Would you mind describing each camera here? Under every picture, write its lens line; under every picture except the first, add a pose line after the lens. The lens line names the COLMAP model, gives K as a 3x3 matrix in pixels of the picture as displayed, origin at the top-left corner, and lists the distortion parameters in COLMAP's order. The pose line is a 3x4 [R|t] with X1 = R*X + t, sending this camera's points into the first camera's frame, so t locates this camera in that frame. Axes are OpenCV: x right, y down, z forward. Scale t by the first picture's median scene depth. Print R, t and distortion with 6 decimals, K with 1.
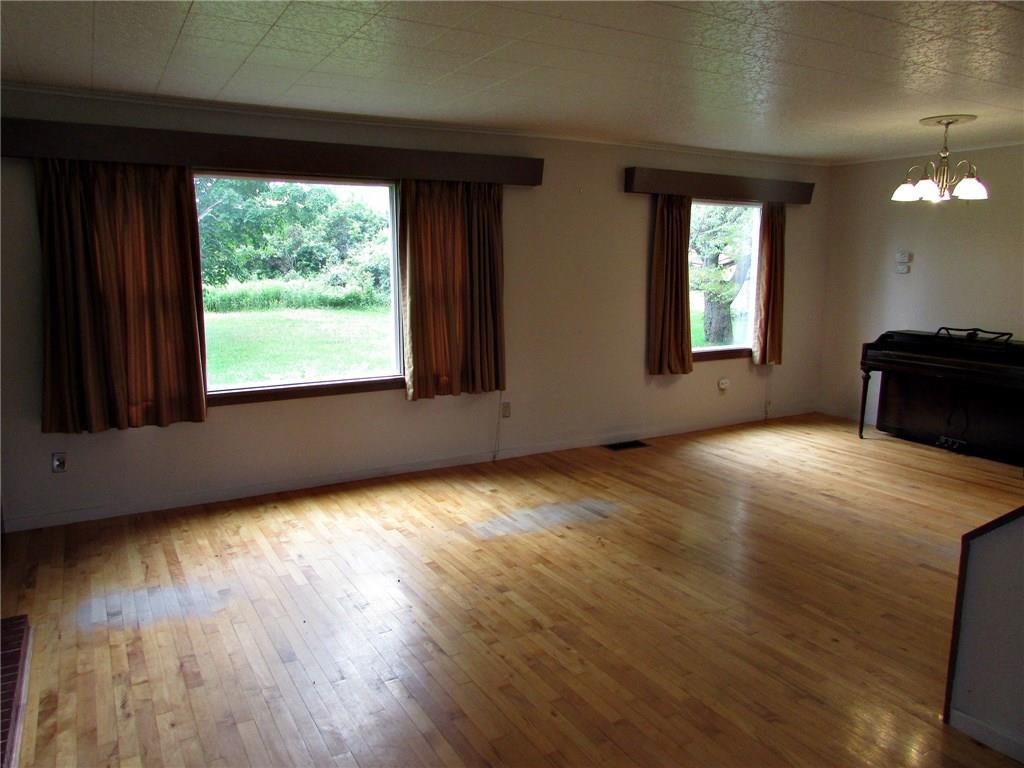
lens RADIAL K [[734.6, 0, 512.0], [0, 734.6, 384.0], [0, 0, 1]] dist [-0.009157, -0.002735]
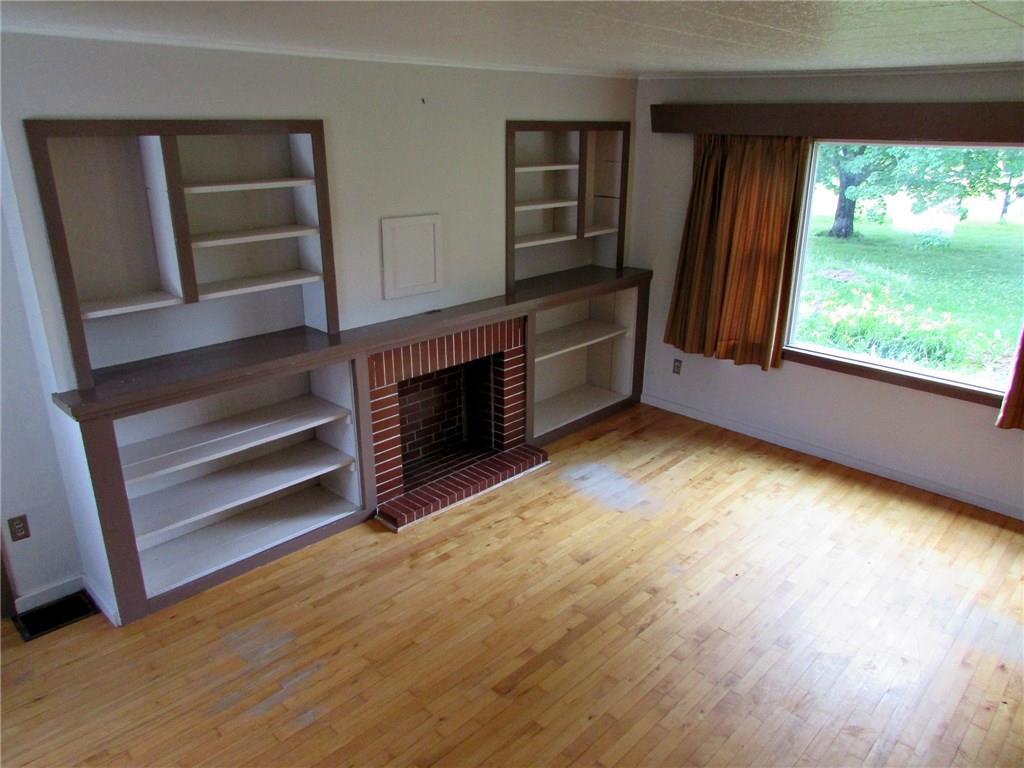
lens RADIAL K [[734.6, 0, 512.0], [0, 734.6, 384.0], [0, 0, 1]] dist [-0.009157, -0.002735]
pose [[0.277041, 0.323551, -0.904744, 0.509194], [-0.172137, 0.943080, 0.284551, -0.189157], [0.945313, 0.076908, 0.316967, 0.298523]]
